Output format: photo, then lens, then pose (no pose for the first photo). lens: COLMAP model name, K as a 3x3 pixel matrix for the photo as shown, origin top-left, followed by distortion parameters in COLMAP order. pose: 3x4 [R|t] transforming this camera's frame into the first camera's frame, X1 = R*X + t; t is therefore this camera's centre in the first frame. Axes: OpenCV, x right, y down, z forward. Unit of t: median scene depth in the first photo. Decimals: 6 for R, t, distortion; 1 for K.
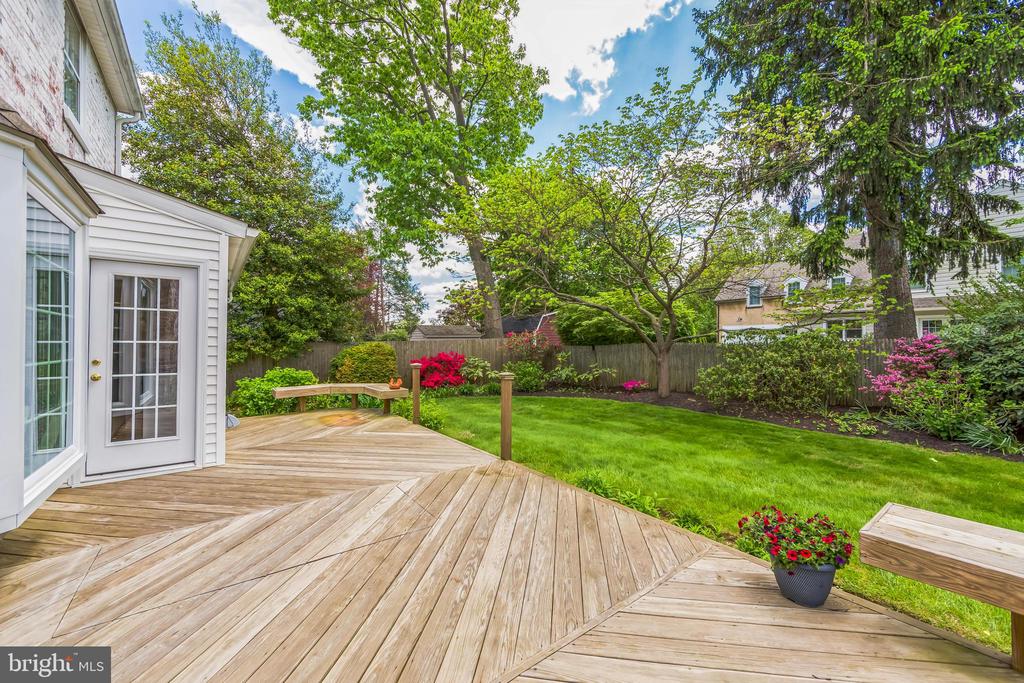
lens RADIAL K [[400.7, 0, 514.9], [0, 400.7, 342.6], [0, 0, 1]] dist [0.000078, -0.000052]
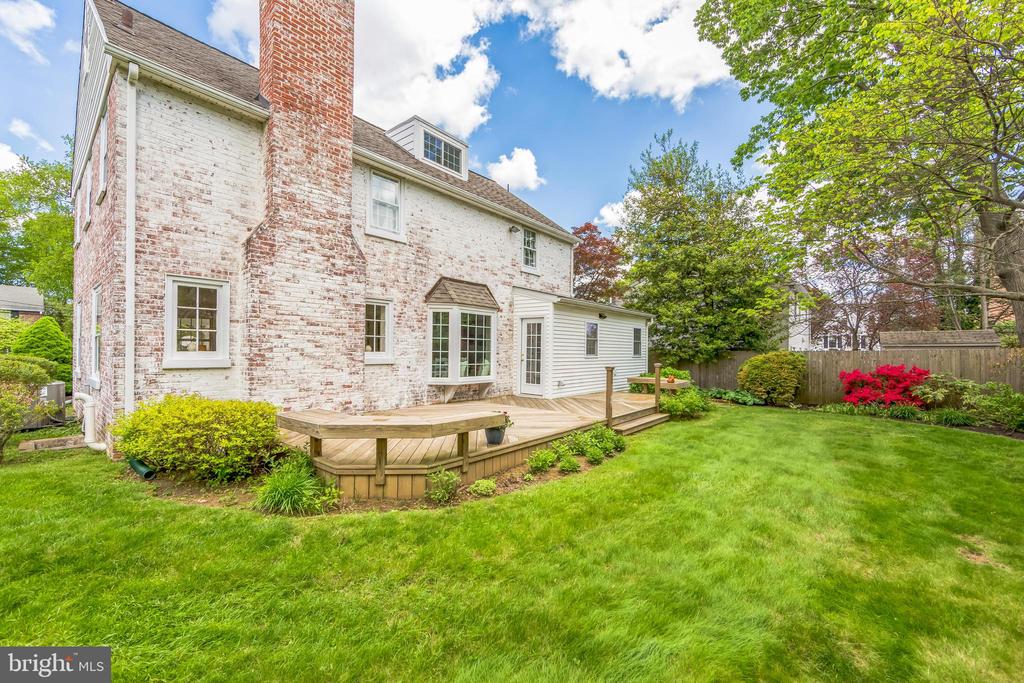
lens RADIAL K [[400.7, 0, 514.9], [0, 400.7, 342.6], [0, 0, 1]] dist [0.000078, -0.000052]
pose [[0.220266, -0.011978, -0.975366, 0.504704], [-0.013614, 0.999789, -0.015352, 0.002717], [0.975345, 0.016661, 0.220057, 0.090942]]
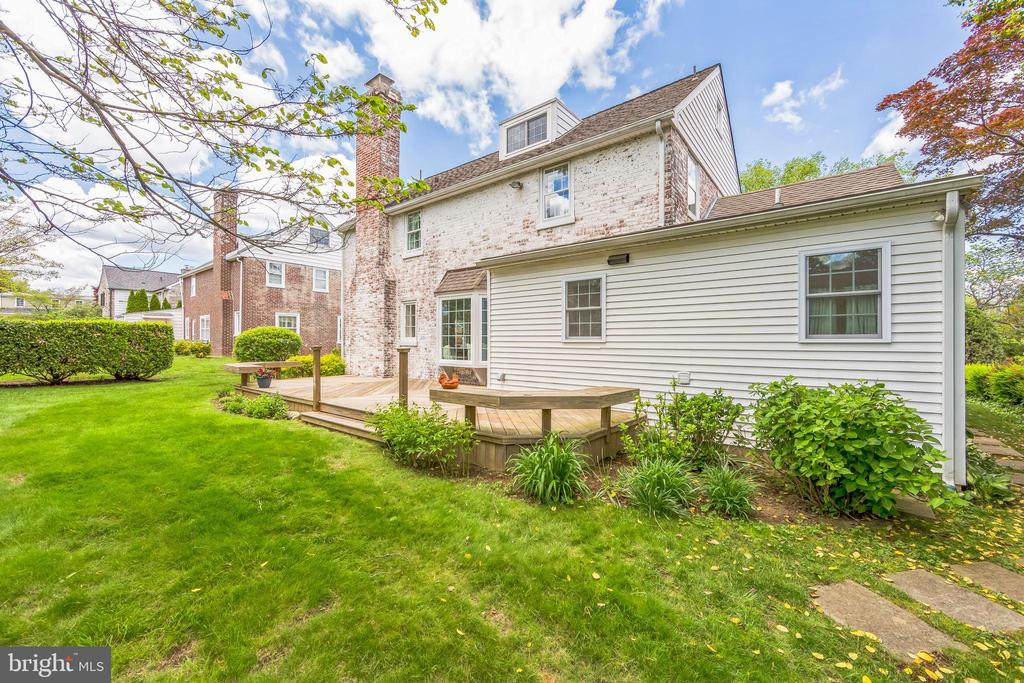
lens RADIAL K [[399.6, 0, 511.9], [0, 399.6, 337.9], [0, 0, 1]] dist [0.000290, -0.000006]
pose [[-0.969175, -0.005376, -0.246315, -0.124948], [-0.002828, 0.999939, -0.010698, 0.020357], [0.246357, -0.009671, -0.969131, 0.910432]]
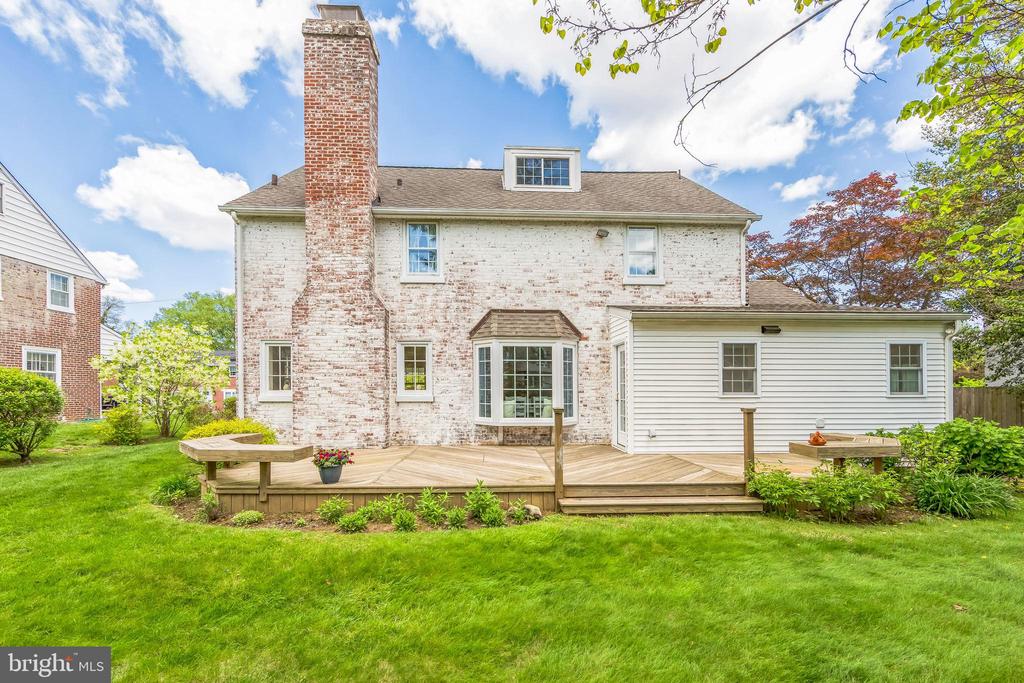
lens RADIAL K [[419.5, 0, 511.5], [0, 419.5, 385.4], [0, 0, 1]] dist [-0.000372, -0.000100]
pose [[-0.569186, -0.007636, -0.822173, 0.340628], [-0.000059, 0.999957, -0.009246, 0.008690], [0.822209, -0.005214, -0.569162, 0.529069]]
